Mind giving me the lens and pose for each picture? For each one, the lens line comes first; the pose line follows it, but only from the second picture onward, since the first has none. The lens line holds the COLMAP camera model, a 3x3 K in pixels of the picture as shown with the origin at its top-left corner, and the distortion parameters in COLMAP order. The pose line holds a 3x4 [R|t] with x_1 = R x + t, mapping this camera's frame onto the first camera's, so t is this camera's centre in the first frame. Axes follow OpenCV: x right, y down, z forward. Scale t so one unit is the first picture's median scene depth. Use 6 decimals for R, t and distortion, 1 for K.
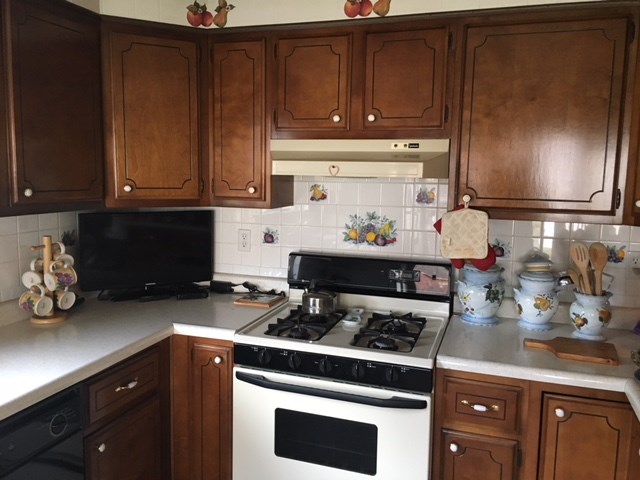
lens RADIAL K [[546.2, 0, 314.0], [0, 546.2, 236.2], [0, 0, 1]] dist [0.074611, -0.098120]
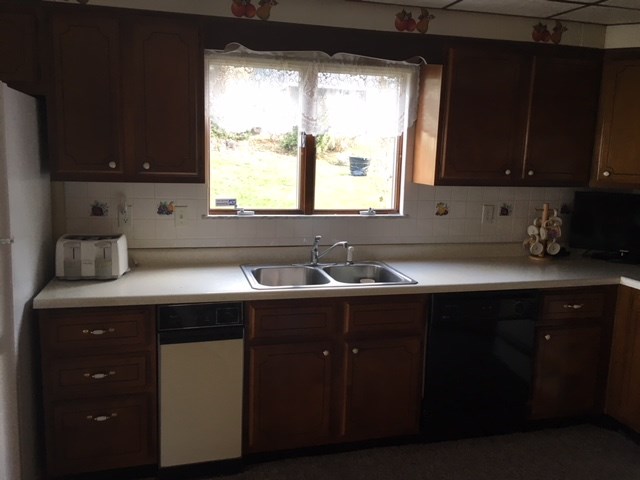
lens RADIAL K [[546.2, 0, 314.2], [0, 546.2, 237.3], [0, 0, 1]] dist [0.074611, -0.098120]
pose [[0.555677, 0.131379, -0.820952, 0.405980], [-0.118947, 0.989840, 0.077895, 0.048491], [0.822846, 0.054366, 0.565658, -0.361964]]
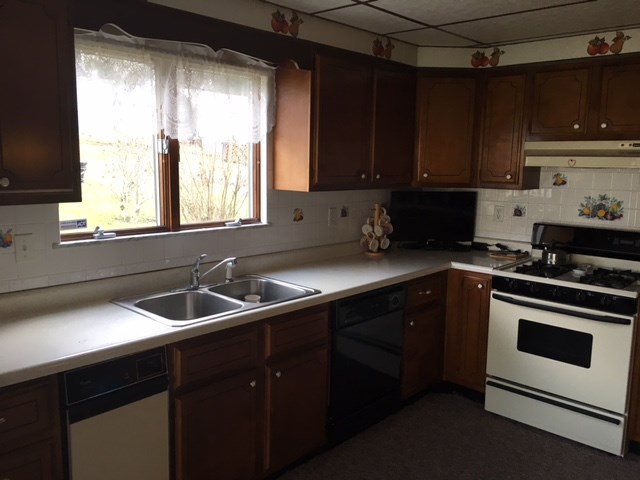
lens RADIAL K [[546.2, 0, 314.9], [0, 546.2, 236.9], [0, 0, 1]] dist [0.074611, -0.098120]
pose [[0.913839, 0.054835, -0.402358, 0.013753], [-0.050062, 0.998495, 0.022379, 0.071417], [0.402980, -0.000308, 0.915209, -0.573223]]
